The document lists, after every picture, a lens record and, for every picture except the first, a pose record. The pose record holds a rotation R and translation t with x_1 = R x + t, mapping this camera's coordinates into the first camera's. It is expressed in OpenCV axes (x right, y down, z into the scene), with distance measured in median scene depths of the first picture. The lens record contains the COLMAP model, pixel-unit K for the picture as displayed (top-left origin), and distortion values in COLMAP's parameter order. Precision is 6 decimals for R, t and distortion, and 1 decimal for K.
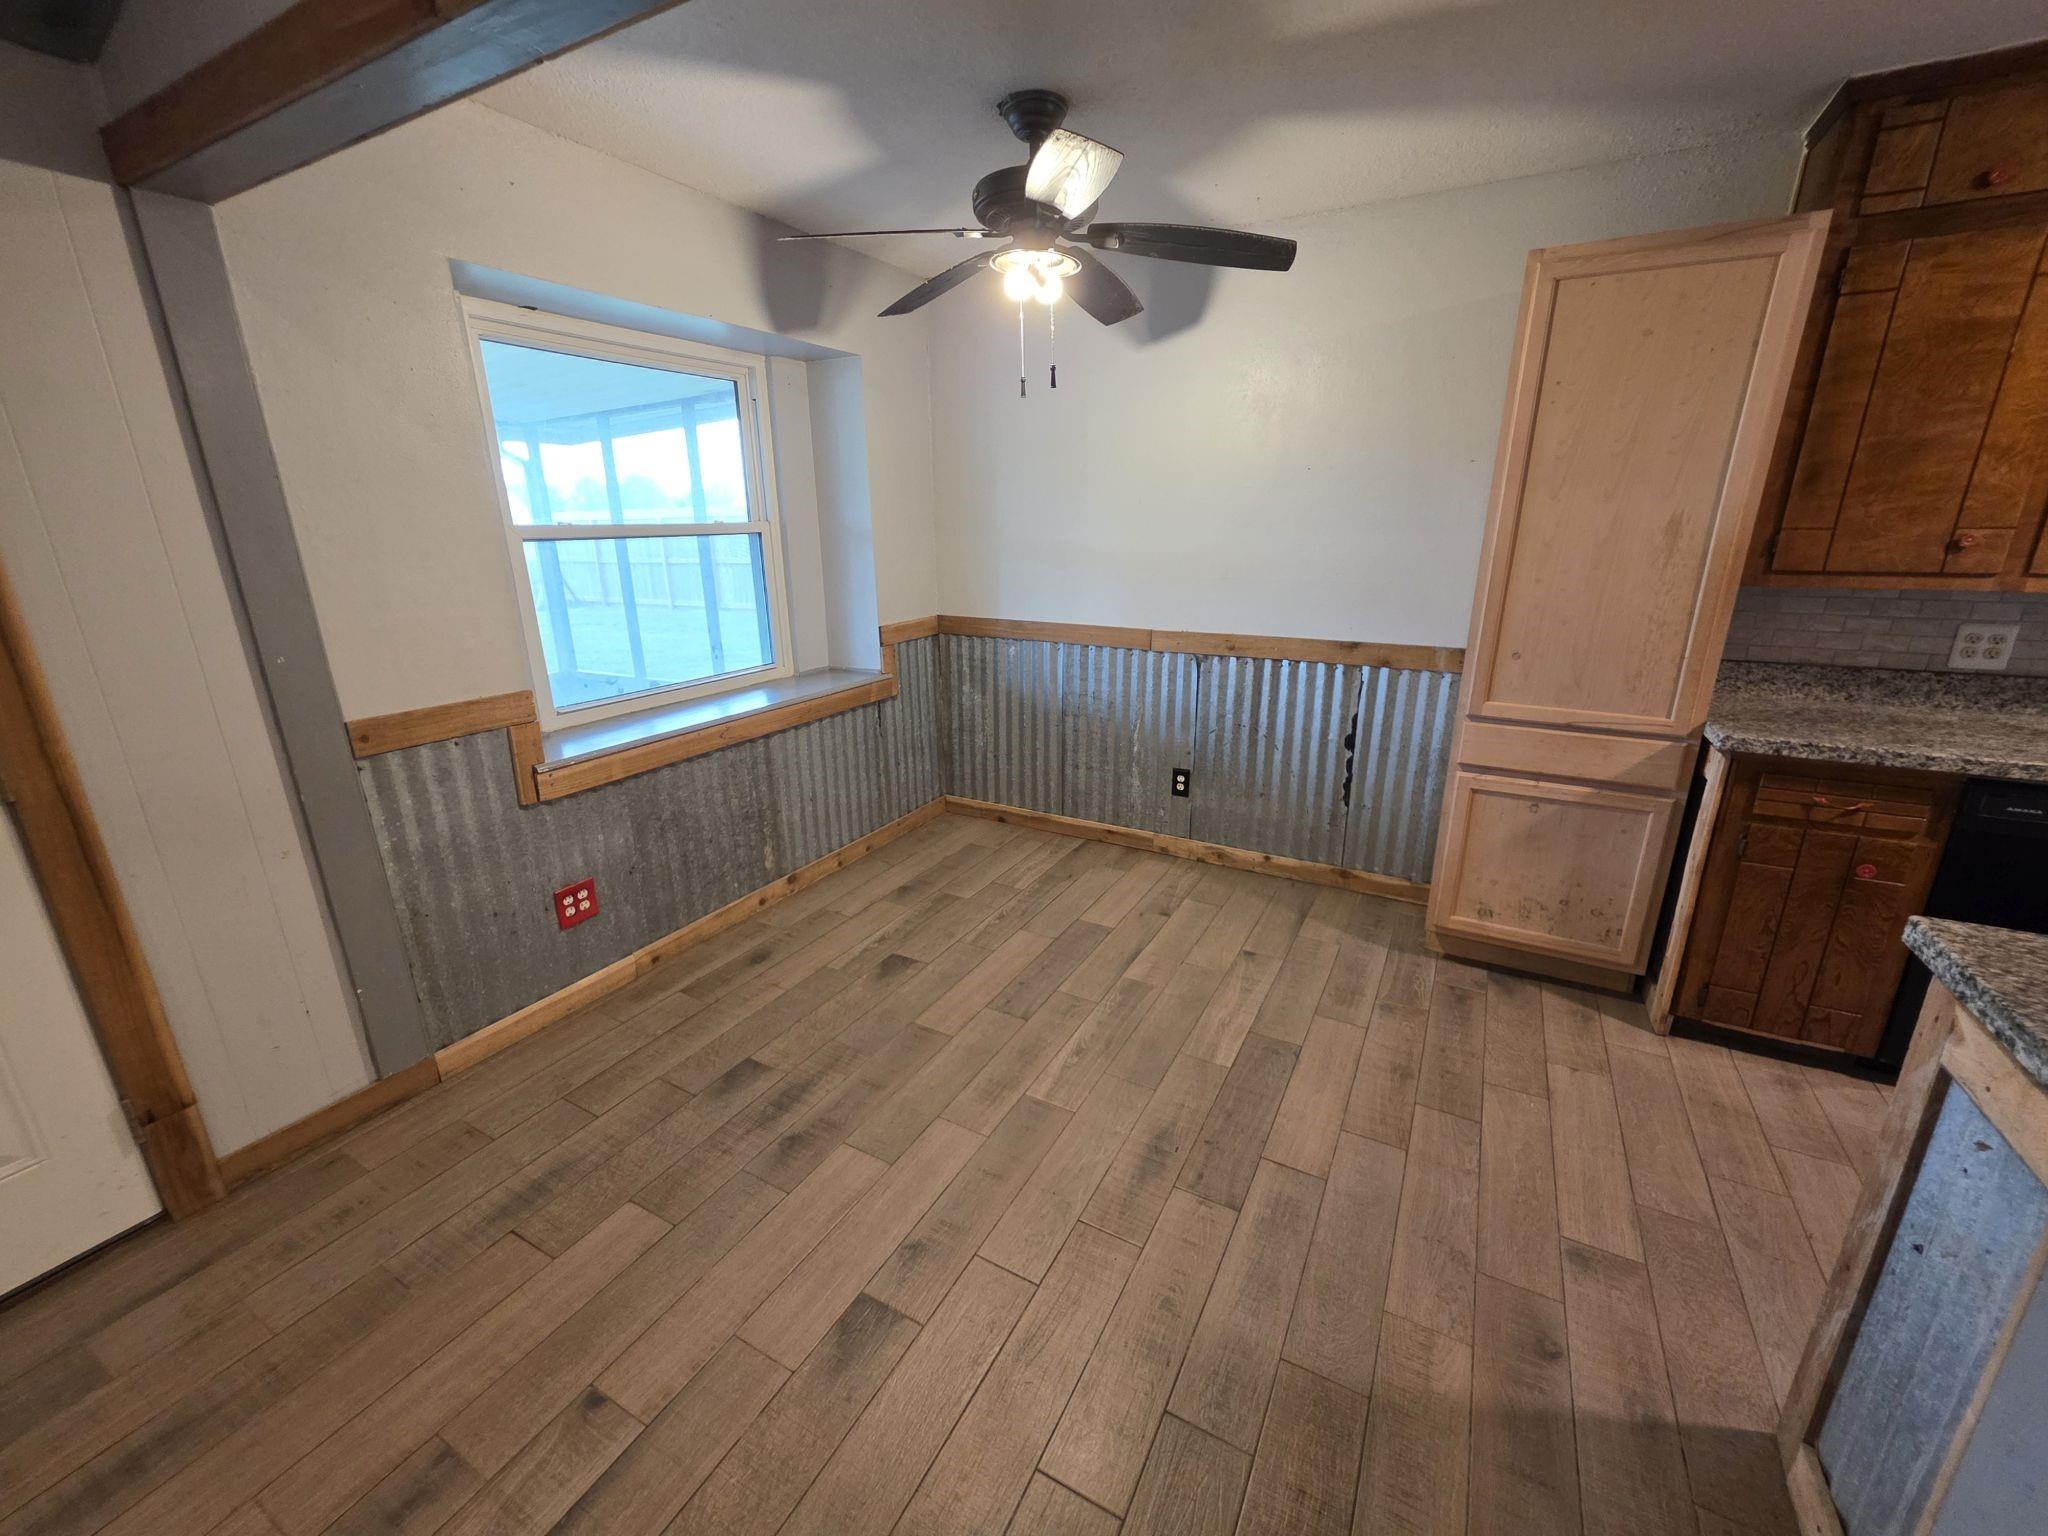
lens RADIAL K [[823.0, 0, 1023.0], [0, 823.0, 769.2], [0, 0, 1]] dist [0.002661, -0.001204]
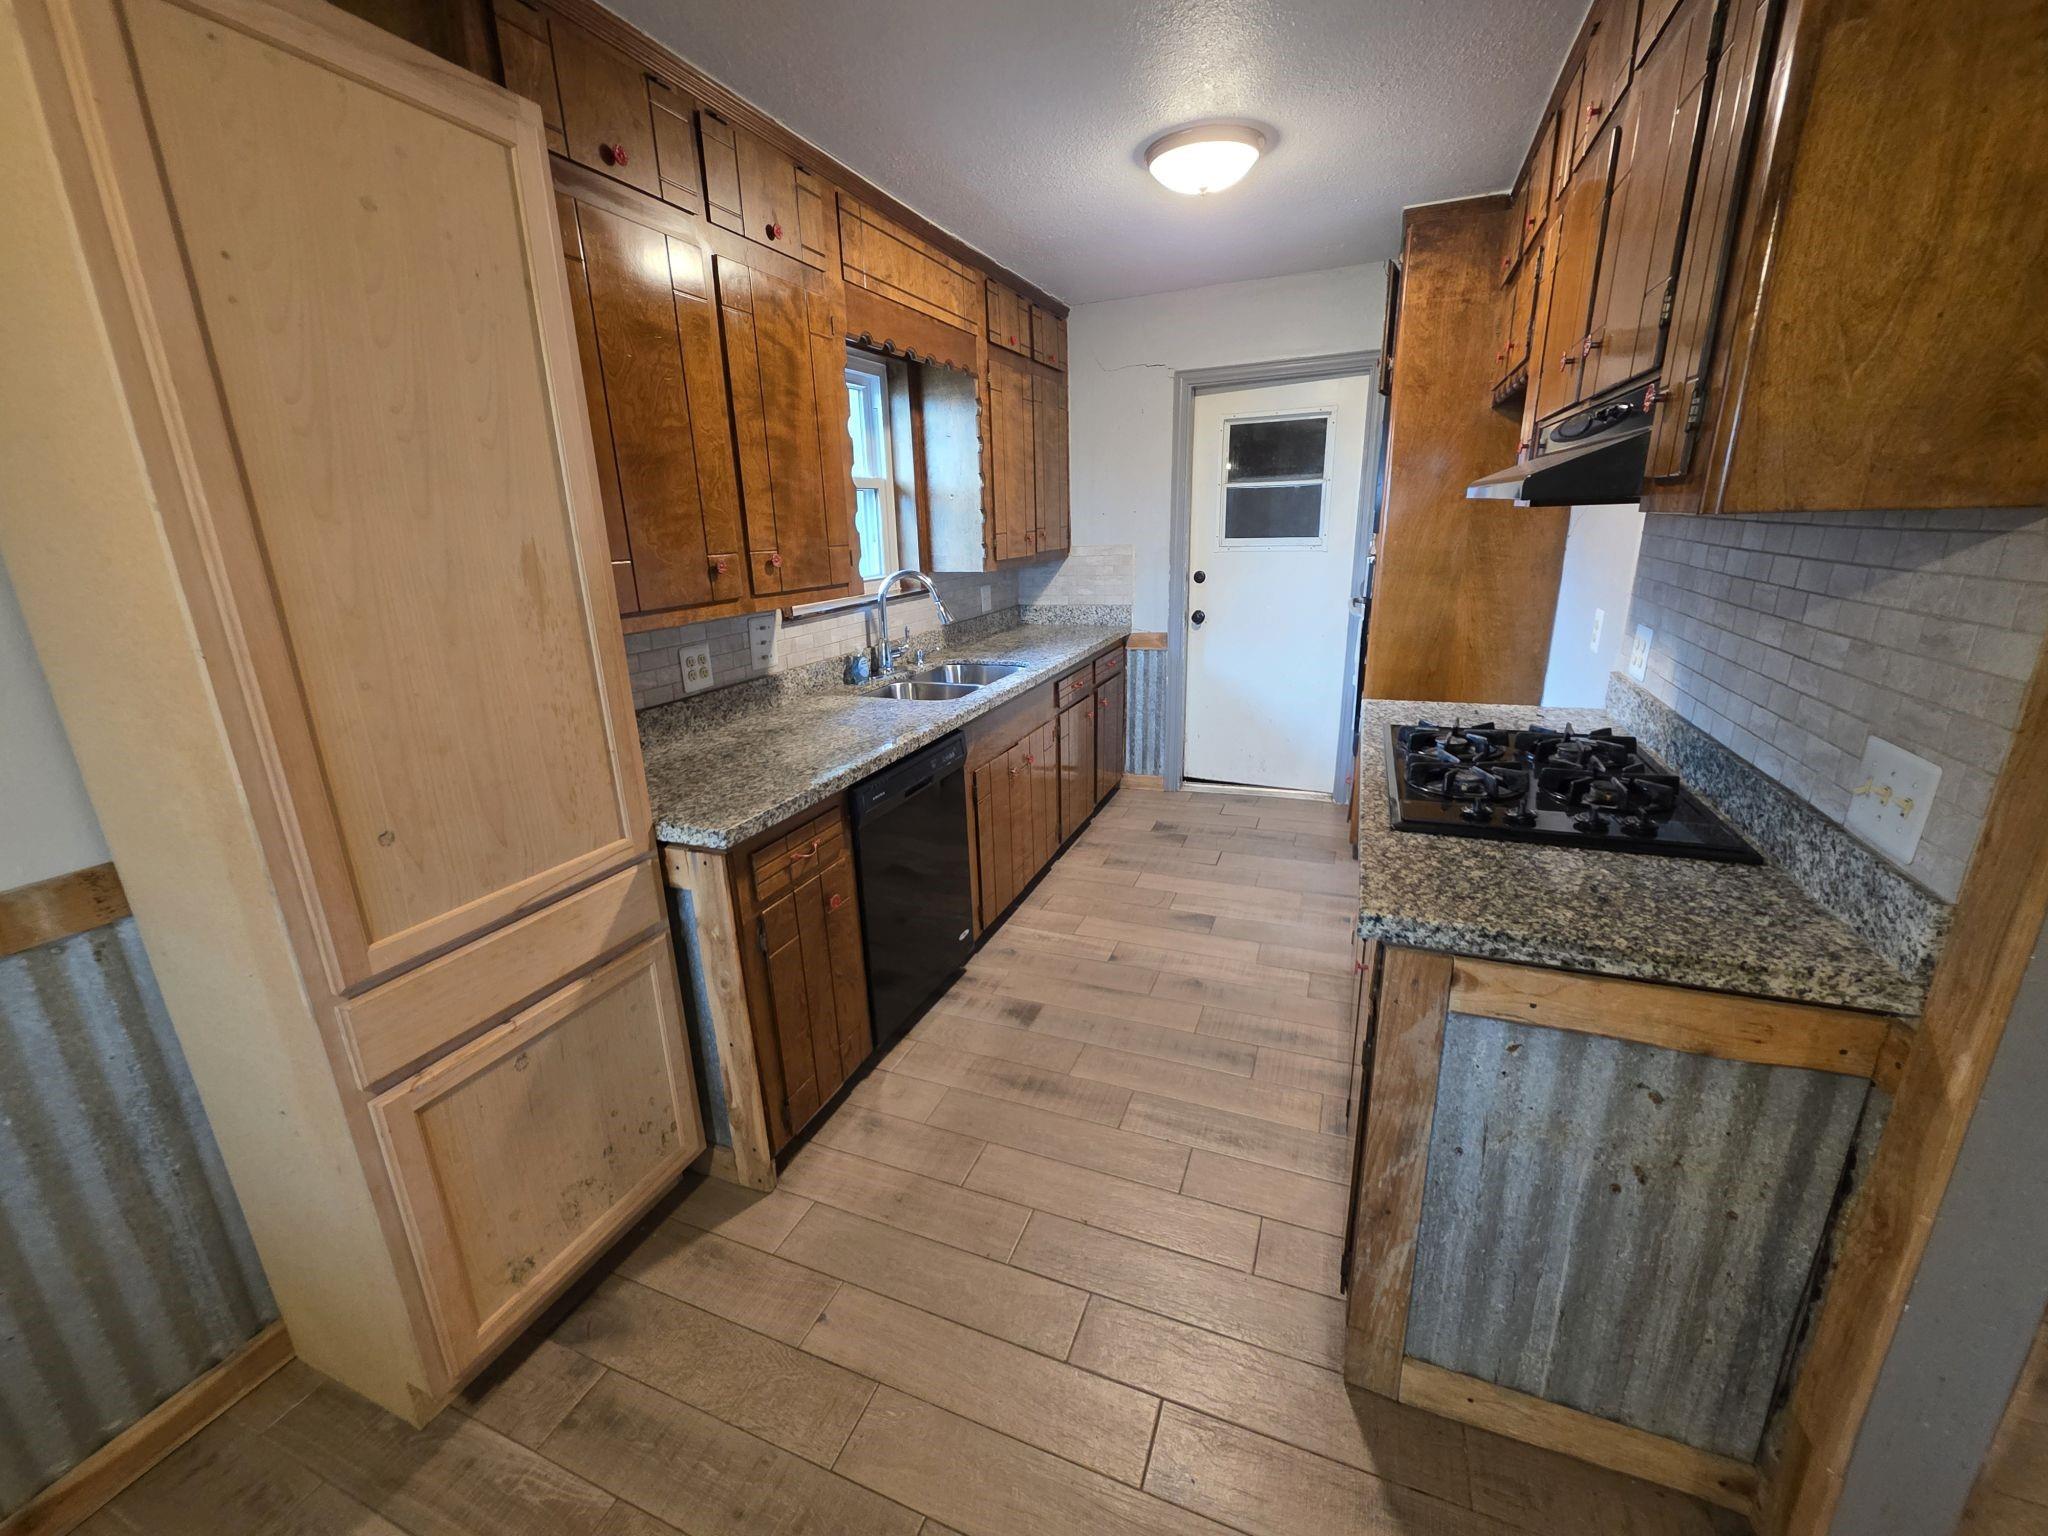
lens RADIAL K [[823.0, 0, 1032.0], [0, 823.0, 765.4], [0, 0, 1]] dist [0.002661, -0.001204]
pose [[-0.129466, -0.272687, 0.953352, 0.074046], [0.317211, 0.899530, 0.300370, -0.158151], [-0.939476, 0.341302, -0.029959, 0.500478]]
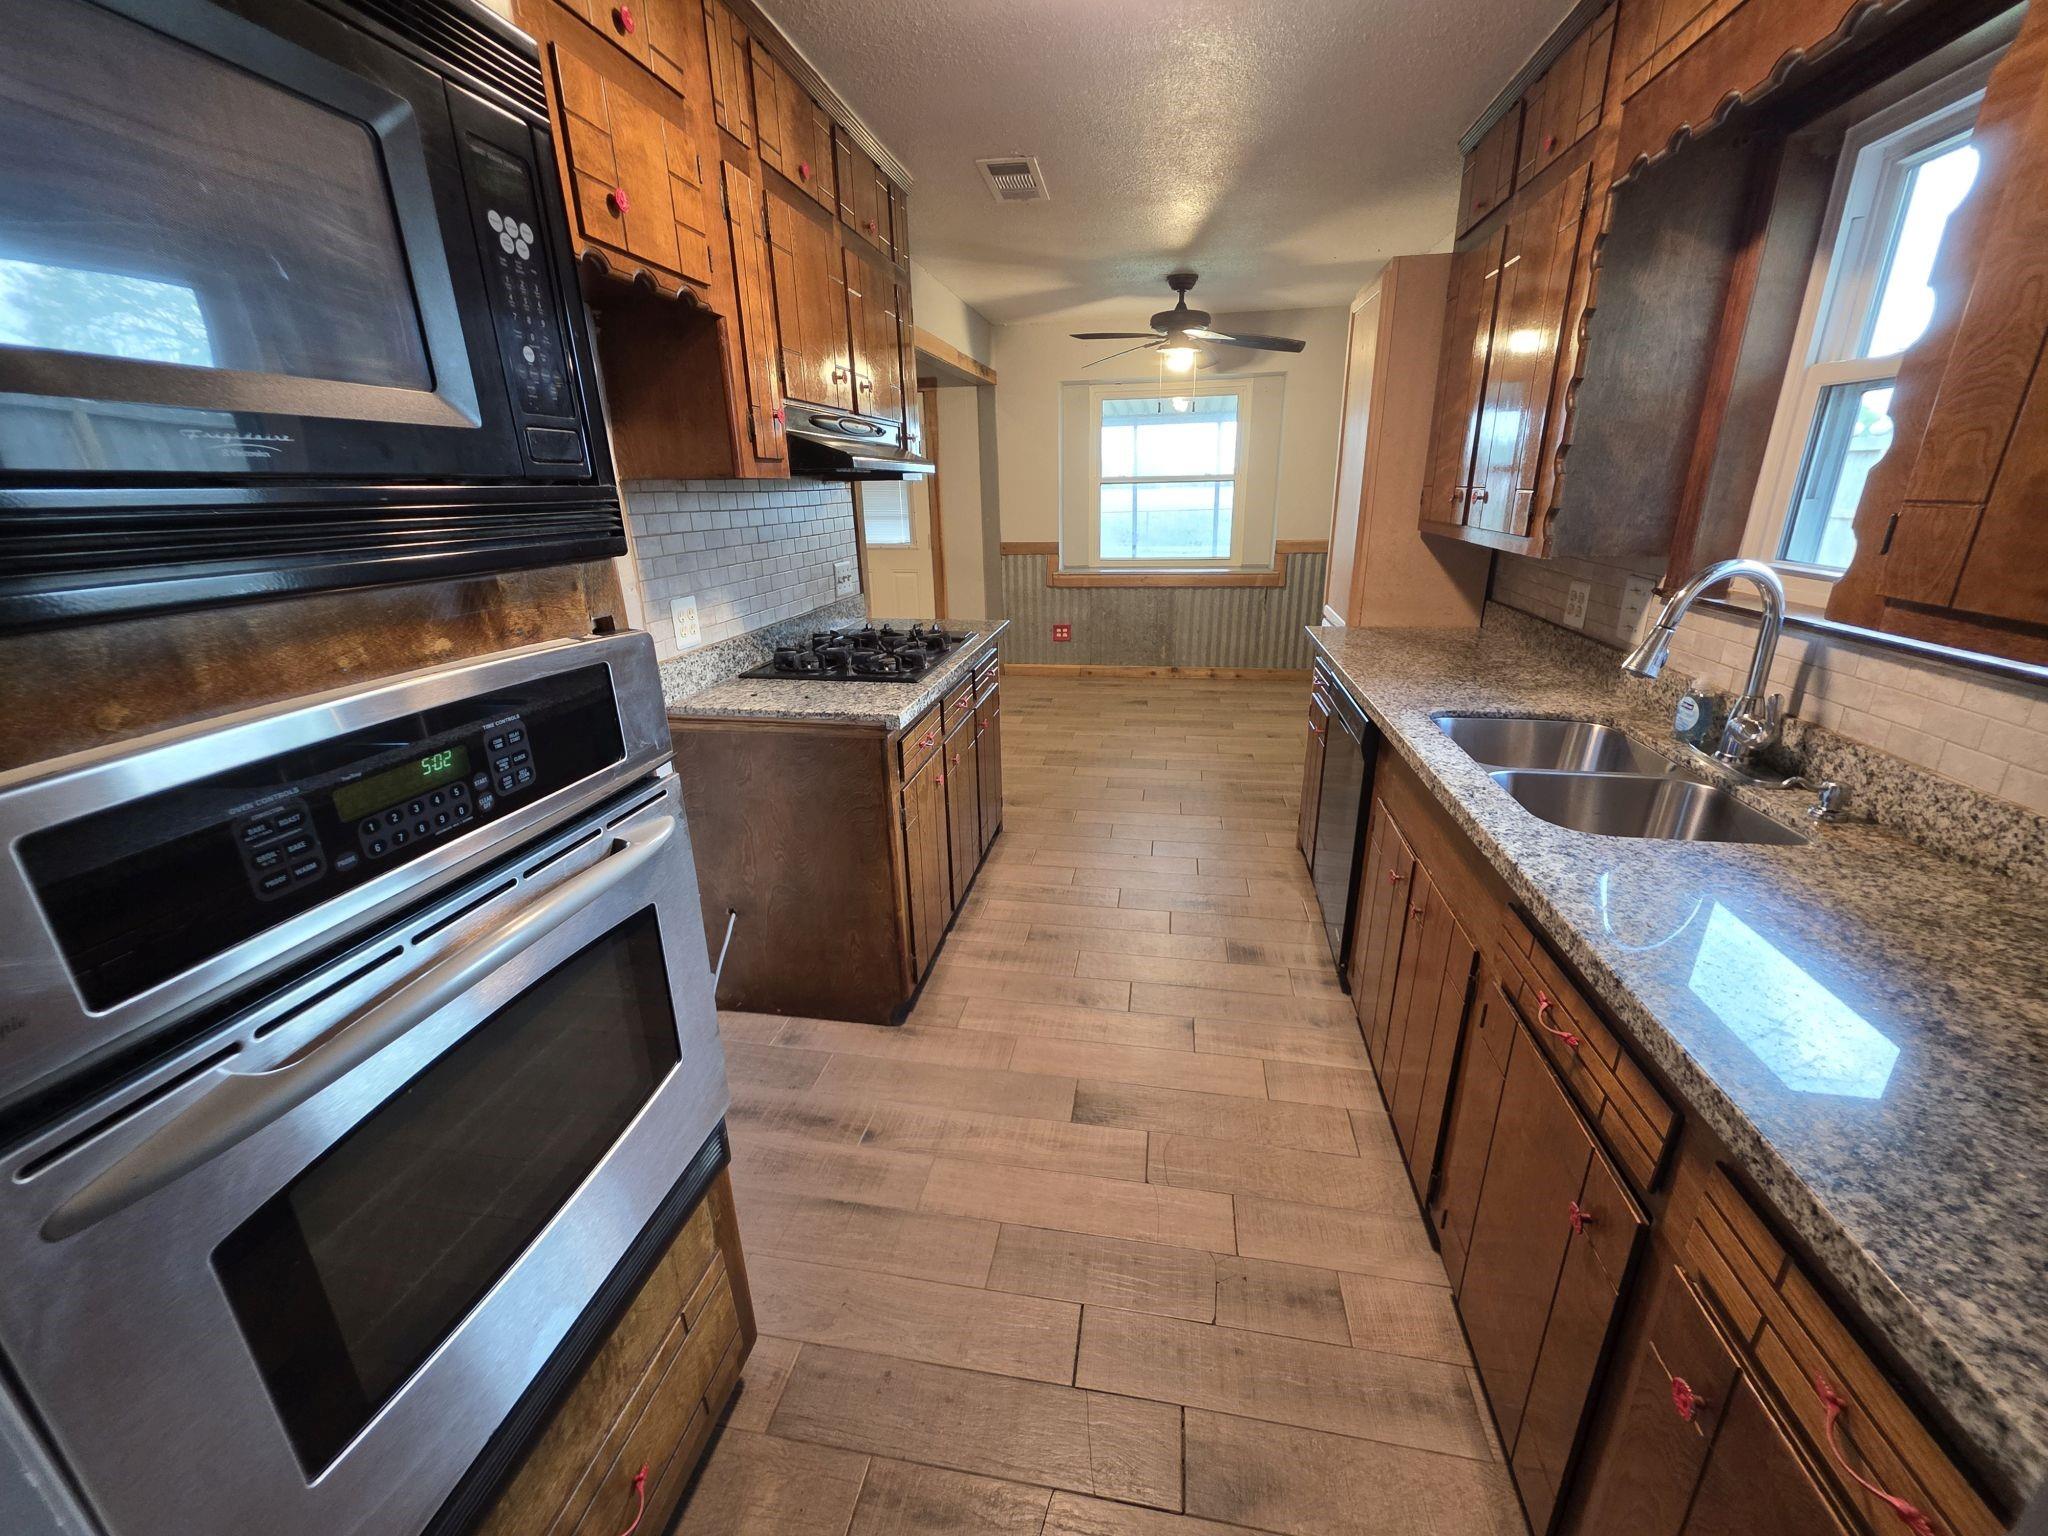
lens RADIAL K [[823.0, 0, 1025.5], [0, 823.0, 772.5], [0, 0, 1]] dist [0.002661, -0.001204]
pose [[0.323564, 0.322757, -0.889457, 1.420257], [-0.263340, 0.933602, 0.242979, -0.014403], [0.908823, 0.155611, 0.387075, 0.004563]]
